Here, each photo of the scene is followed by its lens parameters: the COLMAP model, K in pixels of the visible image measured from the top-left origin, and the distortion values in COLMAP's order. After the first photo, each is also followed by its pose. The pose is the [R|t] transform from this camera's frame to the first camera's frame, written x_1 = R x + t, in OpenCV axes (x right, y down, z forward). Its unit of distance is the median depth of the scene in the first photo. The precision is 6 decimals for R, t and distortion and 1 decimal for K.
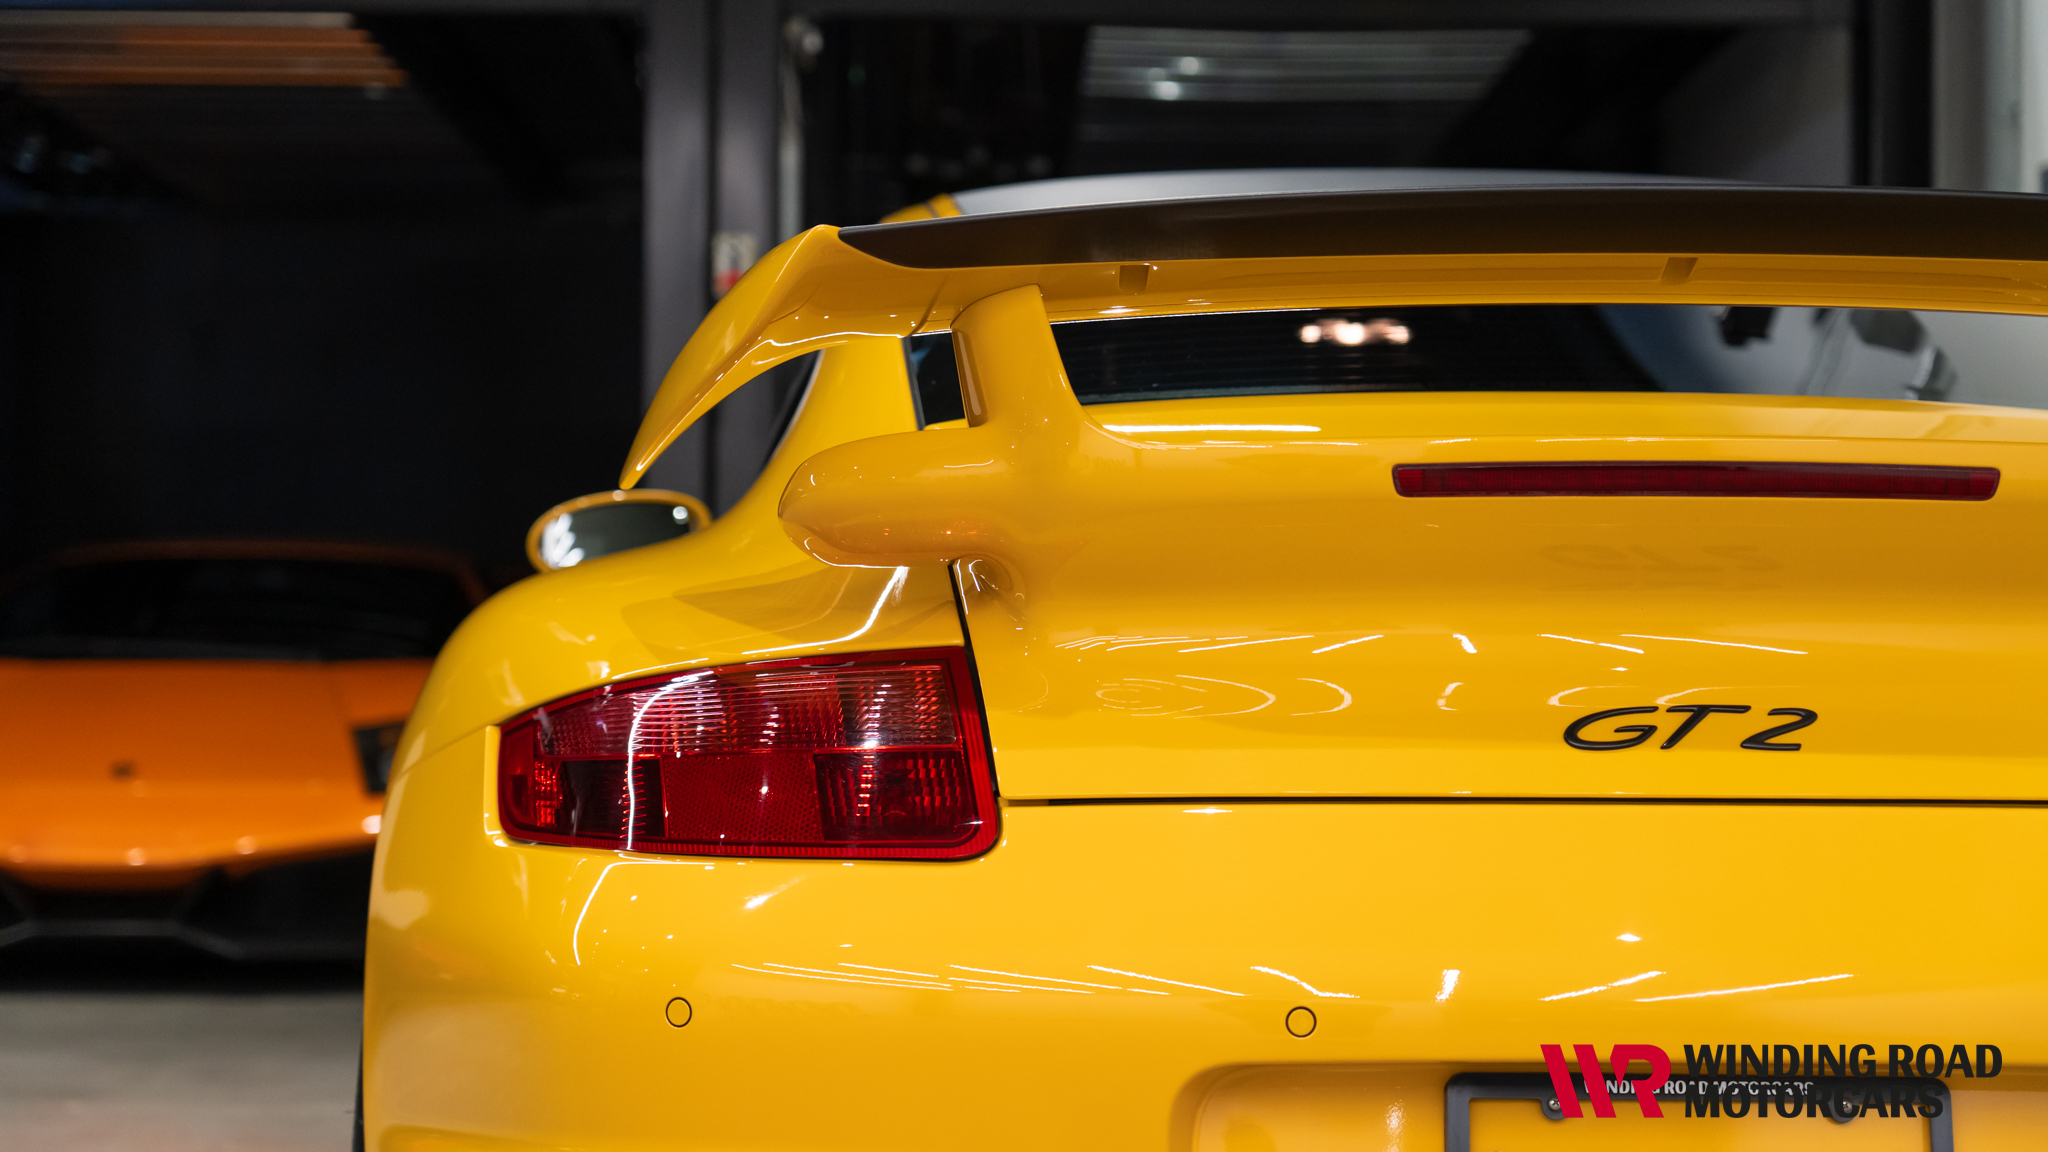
lens RADIAL K [[4334.9, 0, 1031.6], [0, 4334.9, 567.6], [0, 0, 1]] dist [-0.015443, 0.000000]
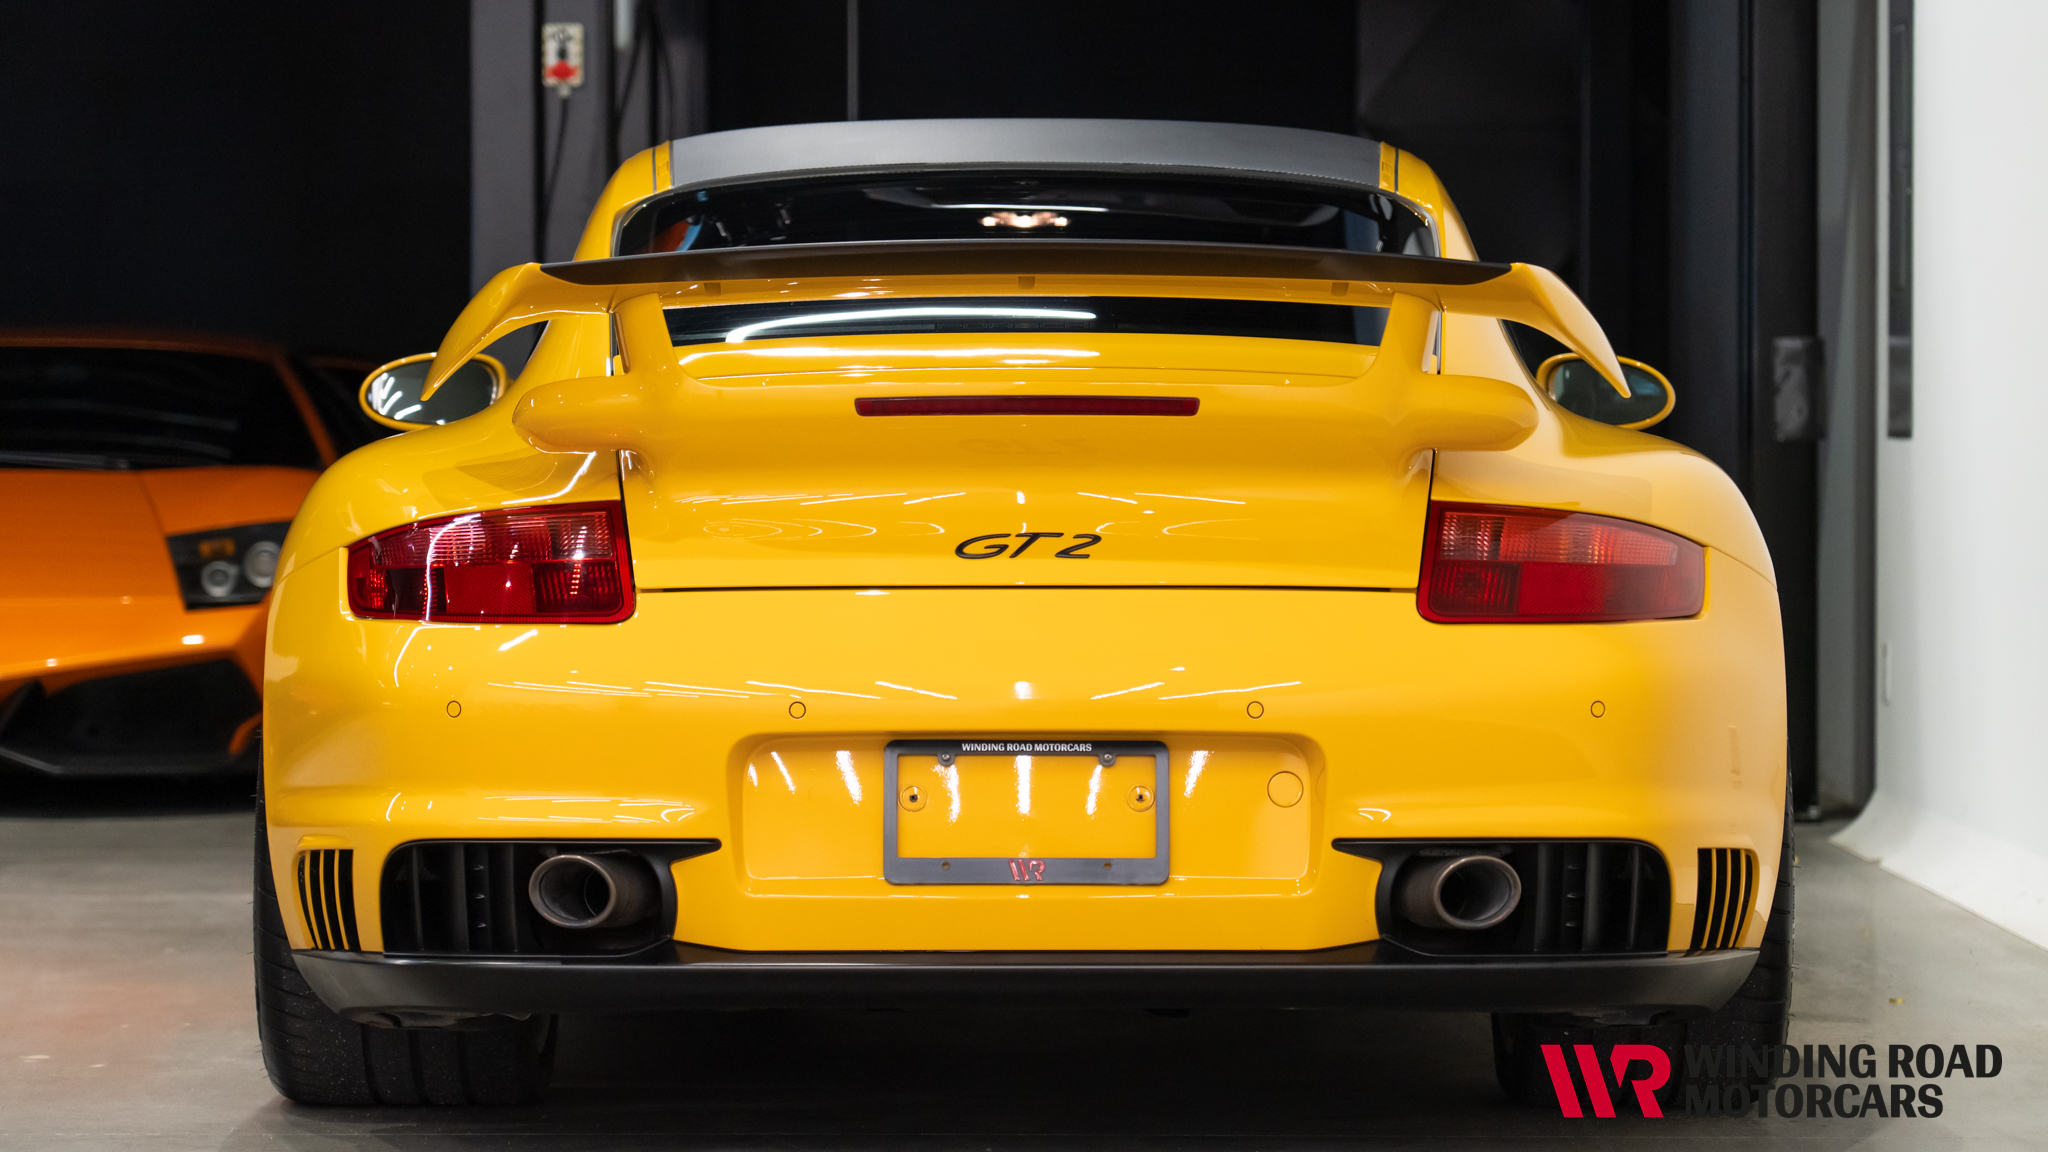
lens RADIAL K [[5797.9, 0, 1020.1], [0, 5797.9, 598.2], [0, 0, 1]] dist [0.238409, 0.000000]
pose [[0.999976, -0.006914, -0.000785, 0.143539], [0.006944, 0.998737, 0.049769, -0.056402], [0.000440, -0.049773, 0.998760, -1.294309]]
